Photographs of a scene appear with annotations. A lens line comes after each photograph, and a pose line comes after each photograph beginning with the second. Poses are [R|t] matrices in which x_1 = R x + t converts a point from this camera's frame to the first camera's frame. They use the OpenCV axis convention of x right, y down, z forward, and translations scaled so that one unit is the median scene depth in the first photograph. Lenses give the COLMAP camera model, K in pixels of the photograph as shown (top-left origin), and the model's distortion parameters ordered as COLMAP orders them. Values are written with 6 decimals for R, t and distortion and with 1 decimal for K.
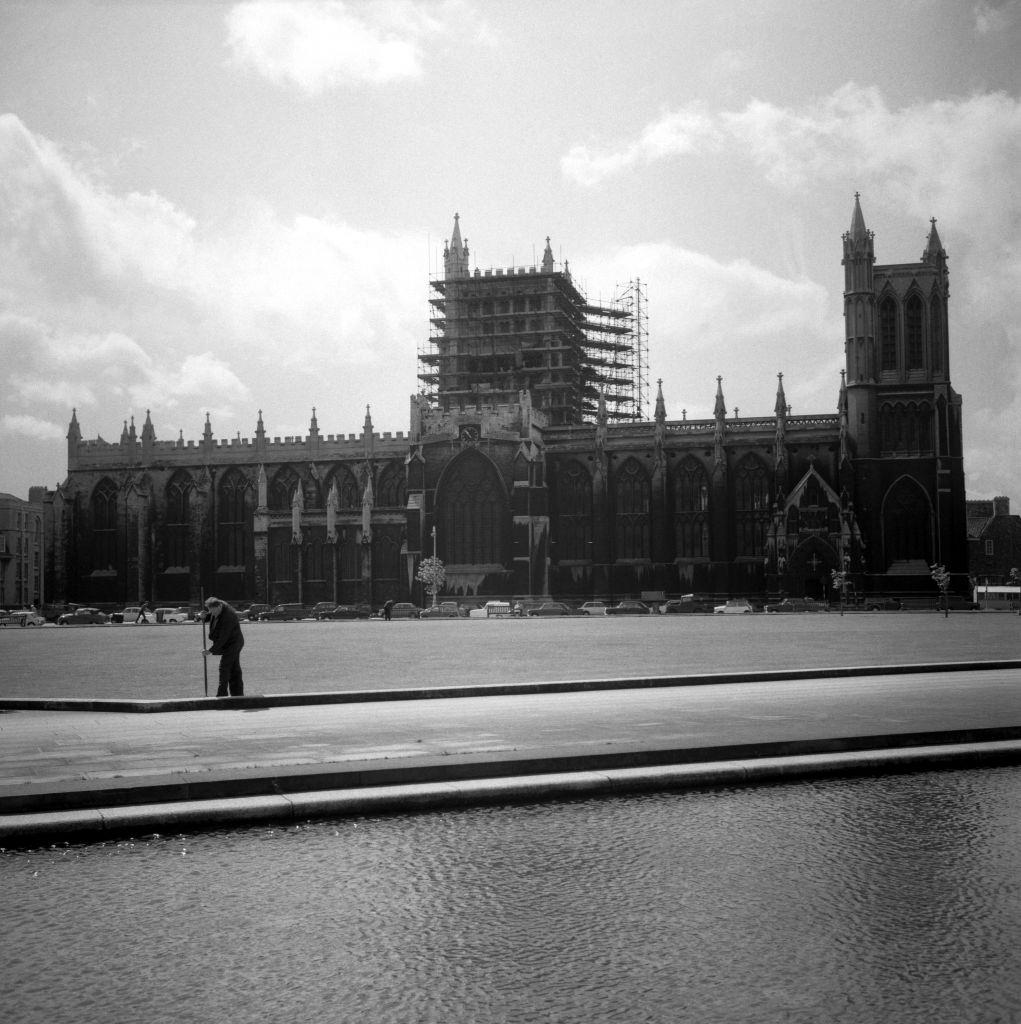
lens RADIAL K [[1373.9, 0, 510.5], [0, 1373.9, 472.7], [0, 0, 1]] dist [-0.007609, 0.006348]
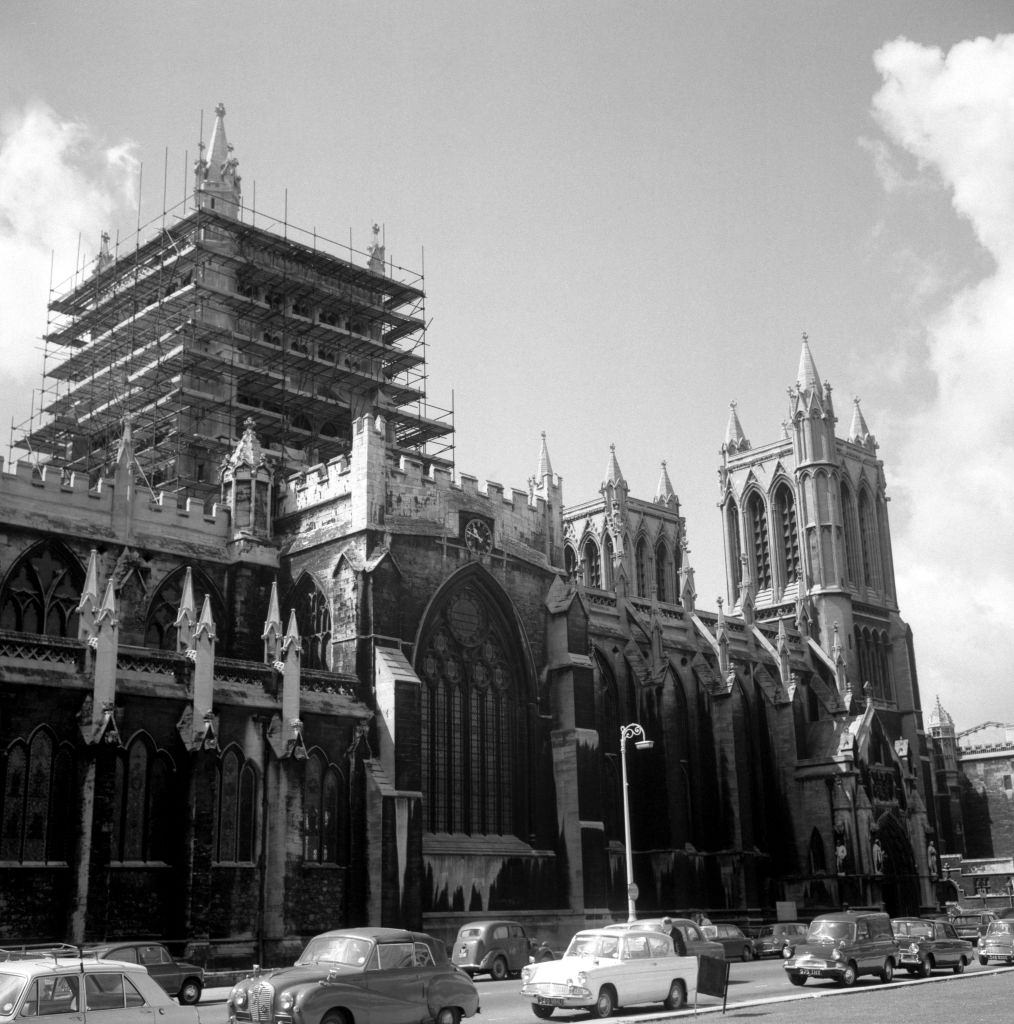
lens RADIAL K [[1373.9, 0, 507.0], [0, 1373.9, 472.7], [0, 0, 1]] dist [-0.007609, 0.006348]
pose [[0.521393, 0.267020, 0.810463, -0.392068], [-0.055837, 0.958420, -0.279846, 0.077312], [-0.851488, 0.100656, 0.514623, 0.757335]]
